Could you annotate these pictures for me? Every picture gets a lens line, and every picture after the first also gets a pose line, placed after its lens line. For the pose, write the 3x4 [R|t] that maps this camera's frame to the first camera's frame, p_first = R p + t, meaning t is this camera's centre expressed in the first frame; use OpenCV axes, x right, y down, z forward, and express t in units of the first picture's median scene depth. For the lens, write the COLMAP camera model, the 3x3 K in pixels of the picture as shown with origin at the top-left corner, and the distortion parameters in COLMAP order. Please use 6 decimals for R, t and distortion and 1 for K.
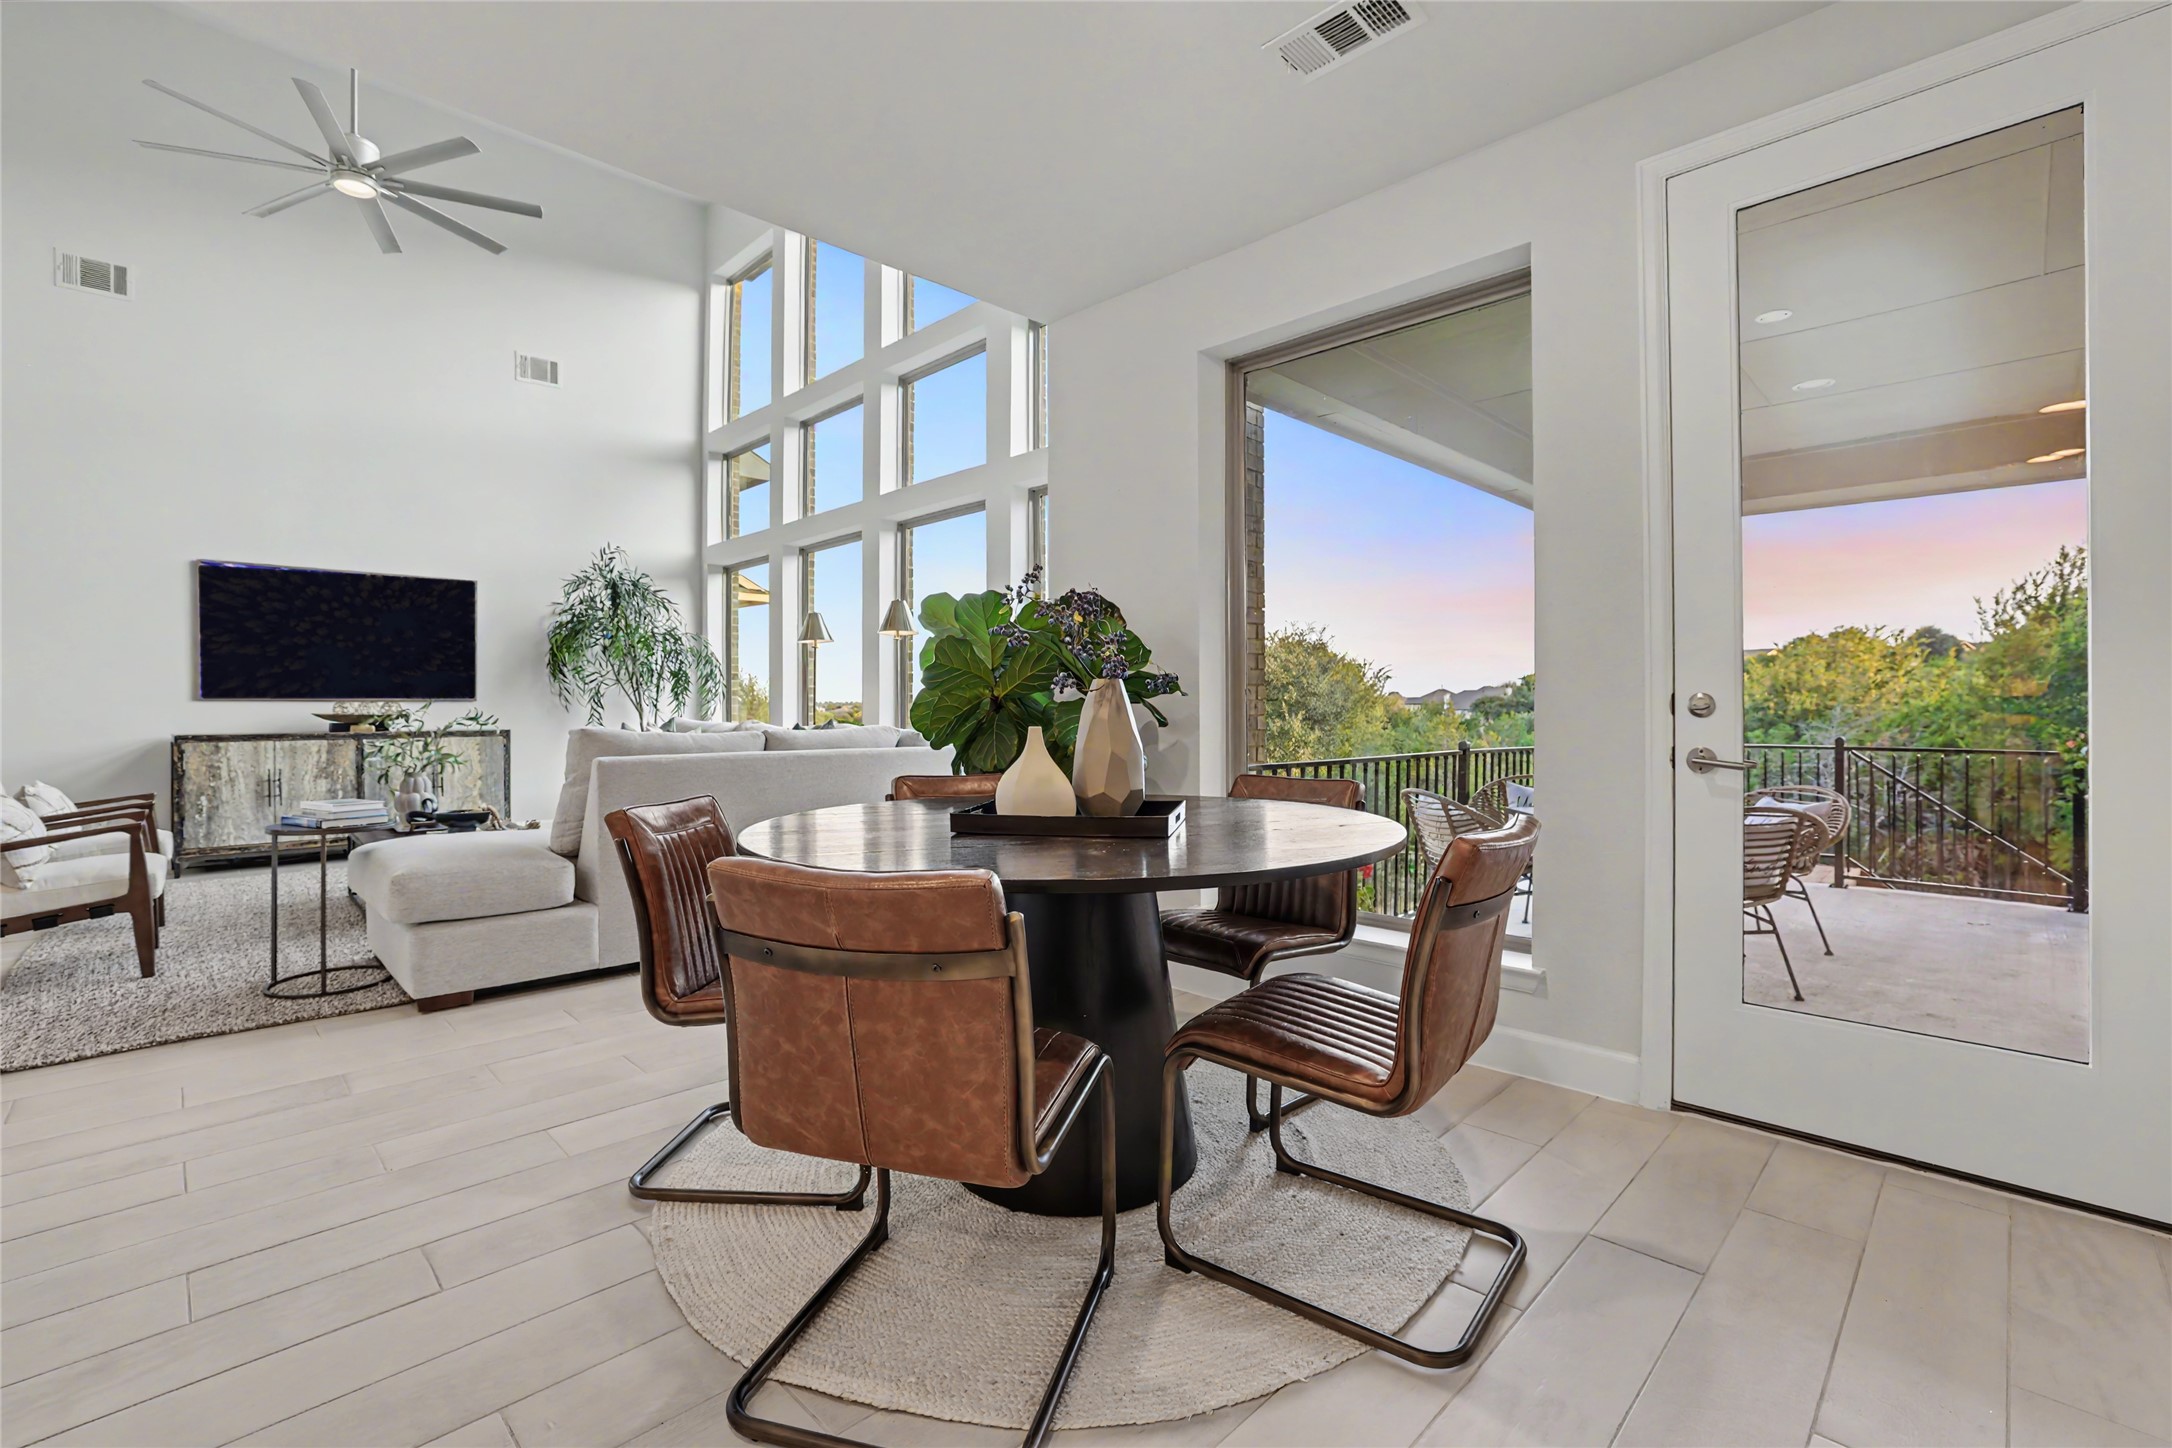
lens RADIAL K [[945.9, 0, 1078.5], [0, 945.9, 719.6], [0, 0, 1]] dist [0.003824, 0.000730]
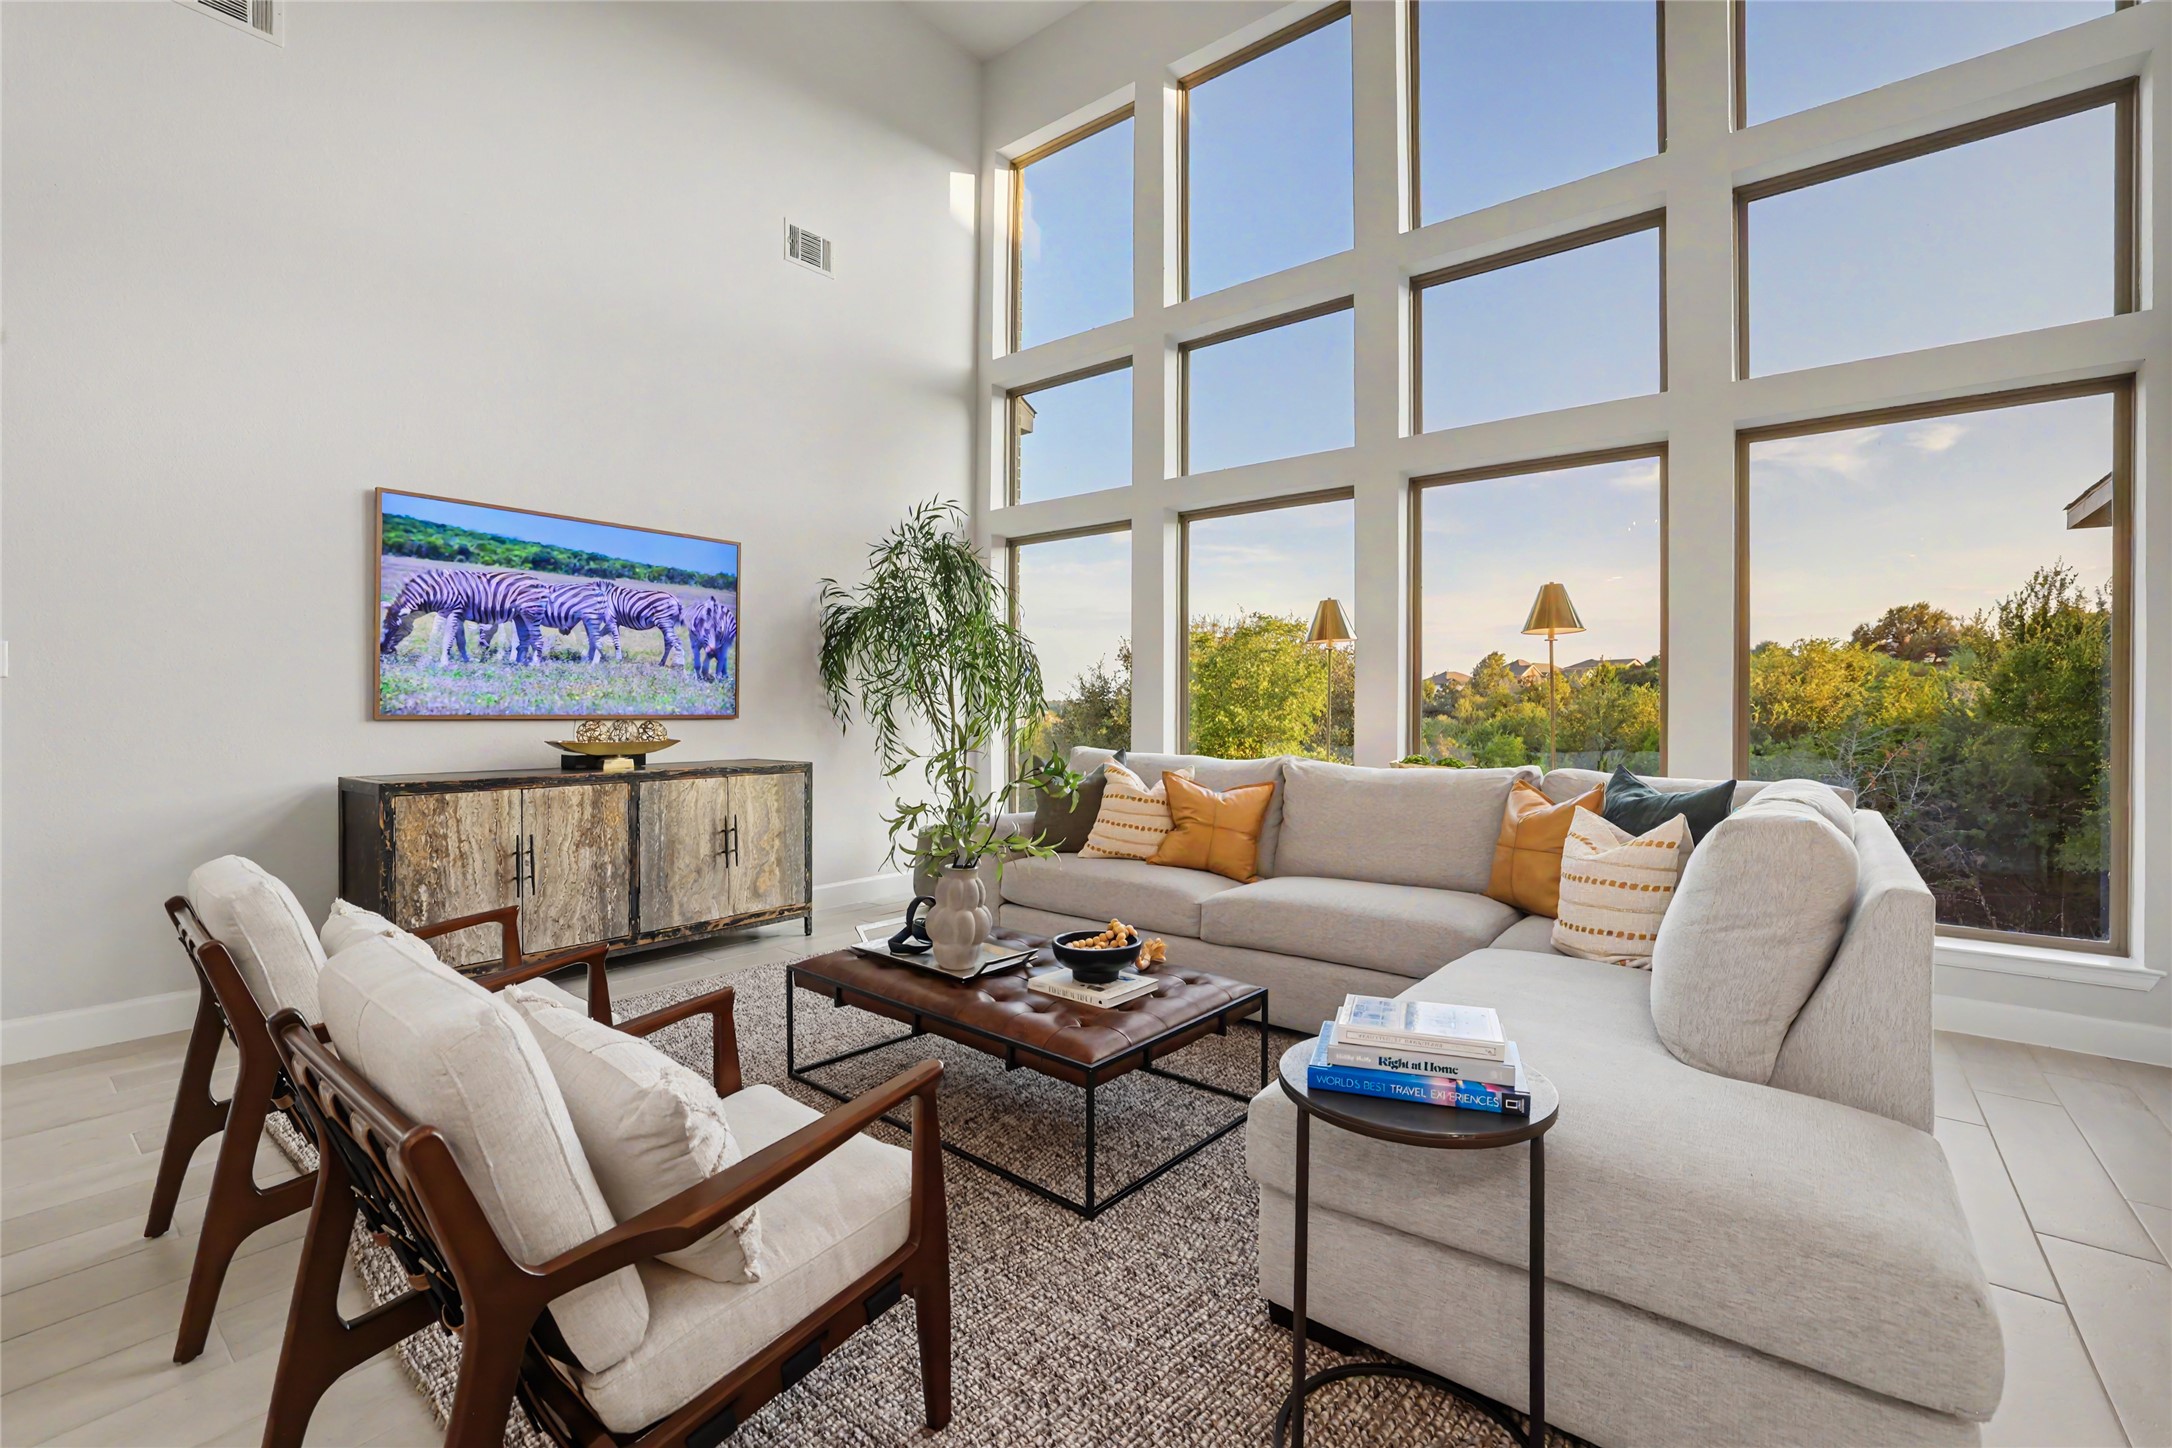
lens RADIAL K [[945.9, 0, 1093.6], [0, 945.9, 709.8], [0, 0, 1]] dist [0.003824, 0.000730]
pose [[0.989244, 0.005064, 0.146186, -0.499622], [-0.002990, 0.999892, -0.014405, -0.018022], [-0.146243, 0.013813, 0.989152, 0.297795]]
